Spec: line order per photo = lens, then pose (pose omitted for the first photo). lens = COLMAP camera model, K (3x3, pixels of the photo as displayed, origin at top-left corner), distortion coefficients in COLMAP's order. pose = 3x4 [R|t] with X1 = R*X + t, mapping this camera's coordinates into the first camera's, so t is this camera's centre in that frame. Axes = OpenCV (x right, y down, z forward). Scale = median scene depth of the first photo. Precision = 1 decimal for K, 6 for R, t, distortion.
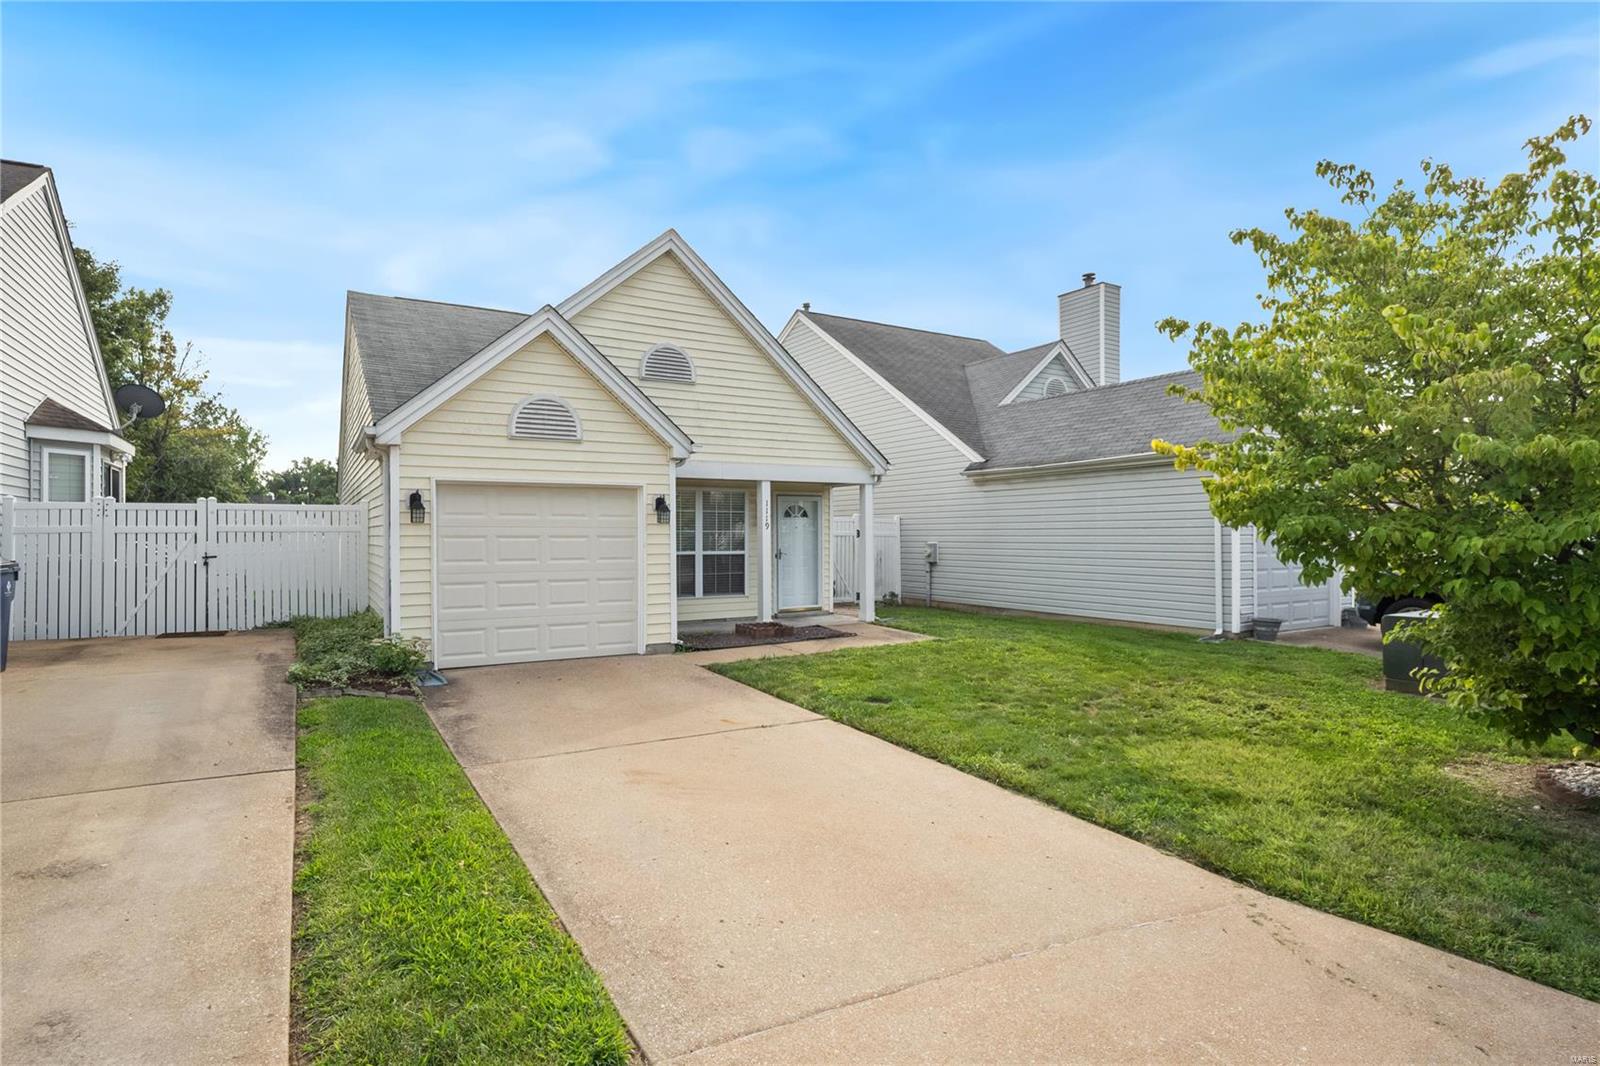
lens RADIAL K [[810.2, 0, 791.7], [0, 810.2, 528.4], [0, 0, 1]] dist [-0.003505, -0.005566]
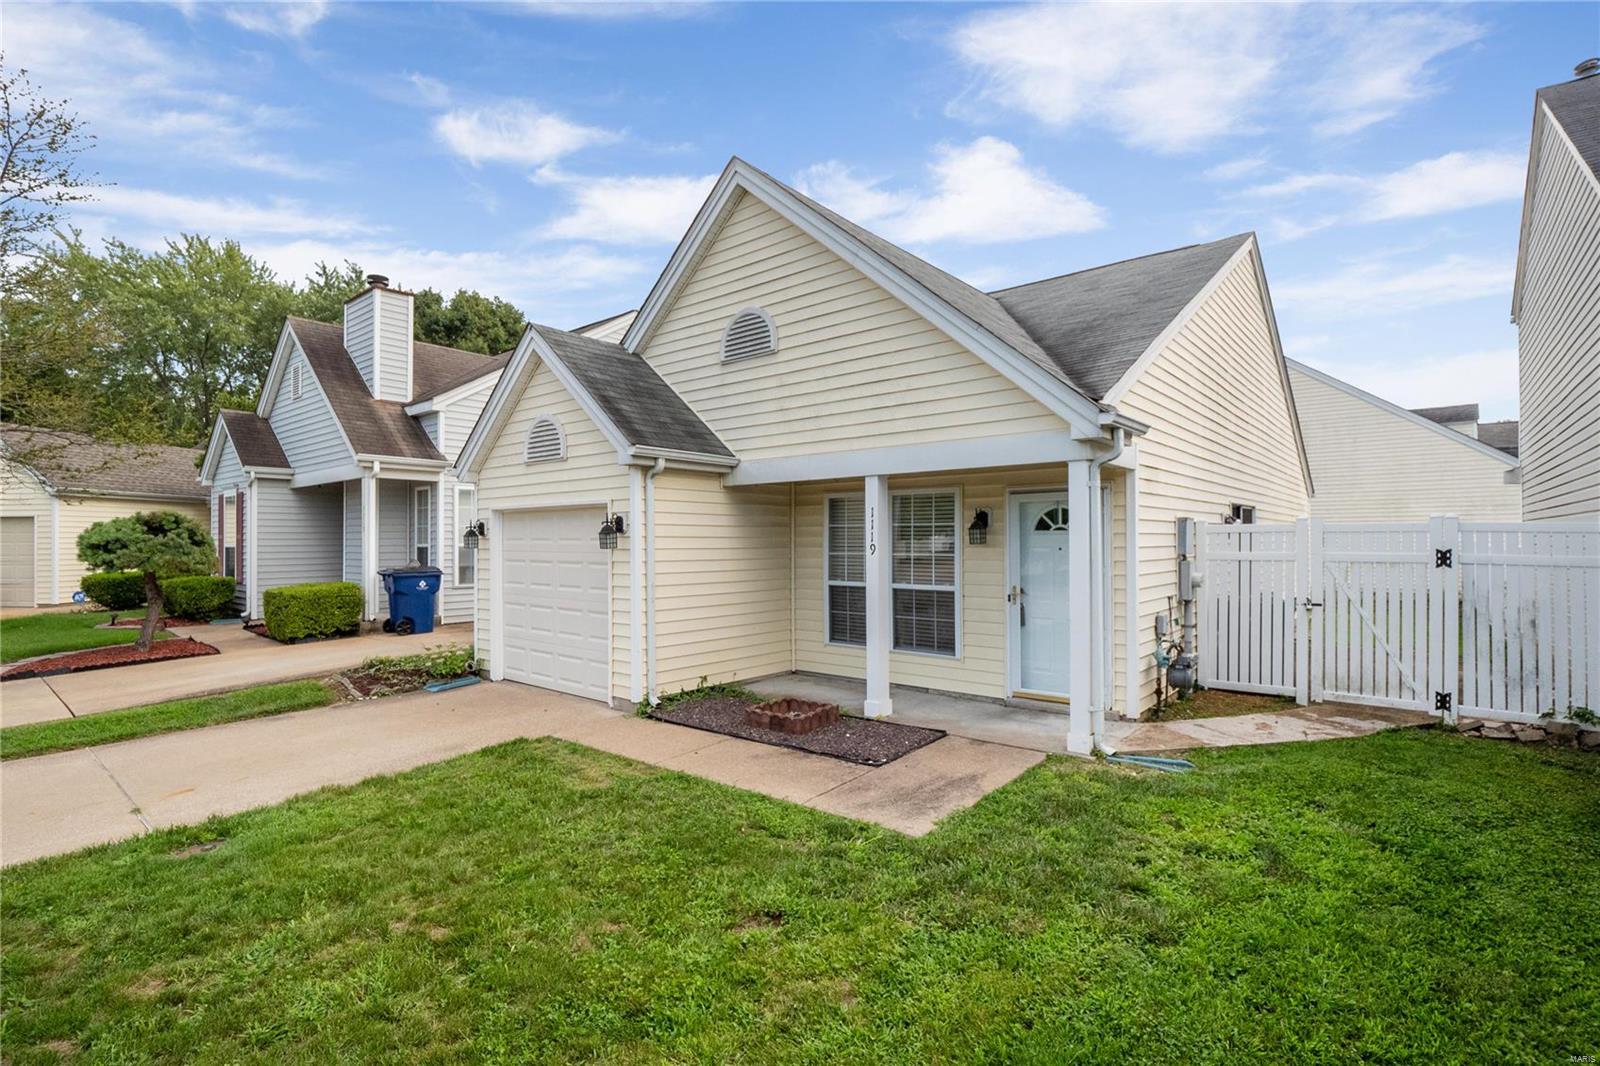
lens RADIAL K [[751.0, 0, 810.6], [0, 751.0, 532.5], [0, 0, 1]] dist [-0.006421, -0.001319]
pose [[0.325309, -0.007482, -0.945578, 0.524176], [0.011419, 0.999927, -0.003984, -0.014575], [0.945539, -0.009502, 0.325371, 0.816900]]
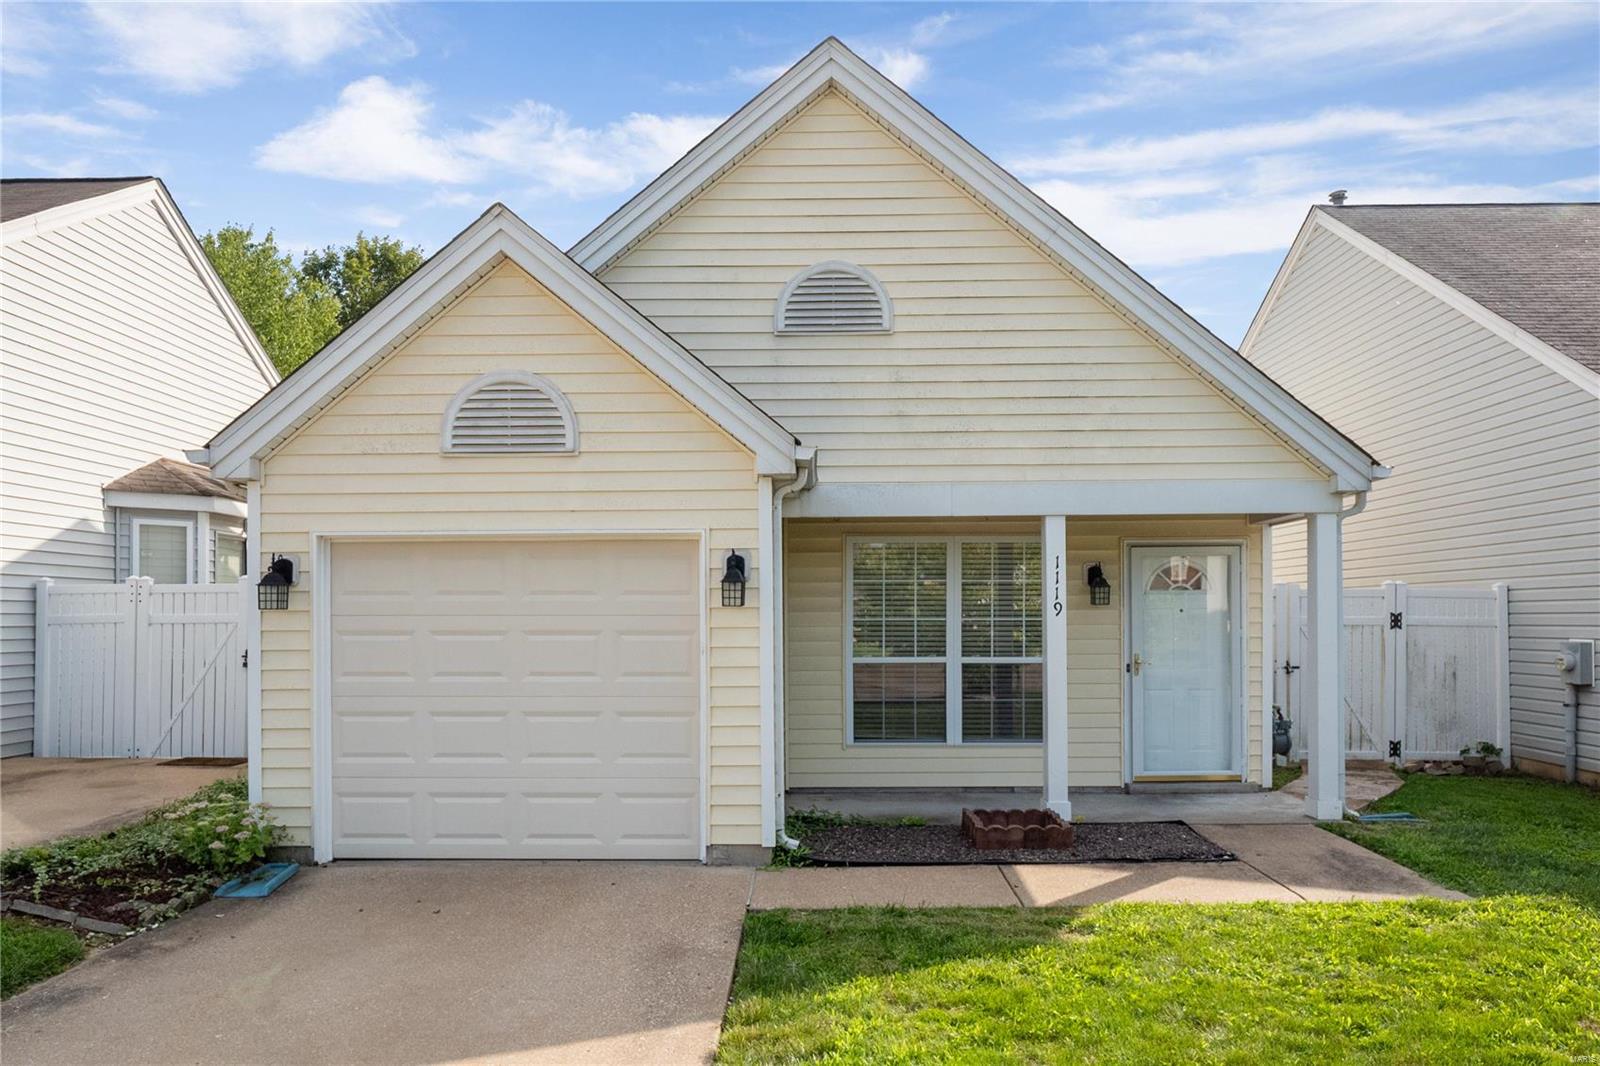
lens RADIAL K [[1088.1, 0, 773.2], [0, 1088.1, 612.7], [0, 0, 1]] dist [-0.005394, 0.002618]
pose [[0.838501, -0.004257, -0.544883, 0.193300], [0.006103, 0.999980, 0.001579, -0.002739], [0.544866, -0.004650, 0.838511, 0.382970]]
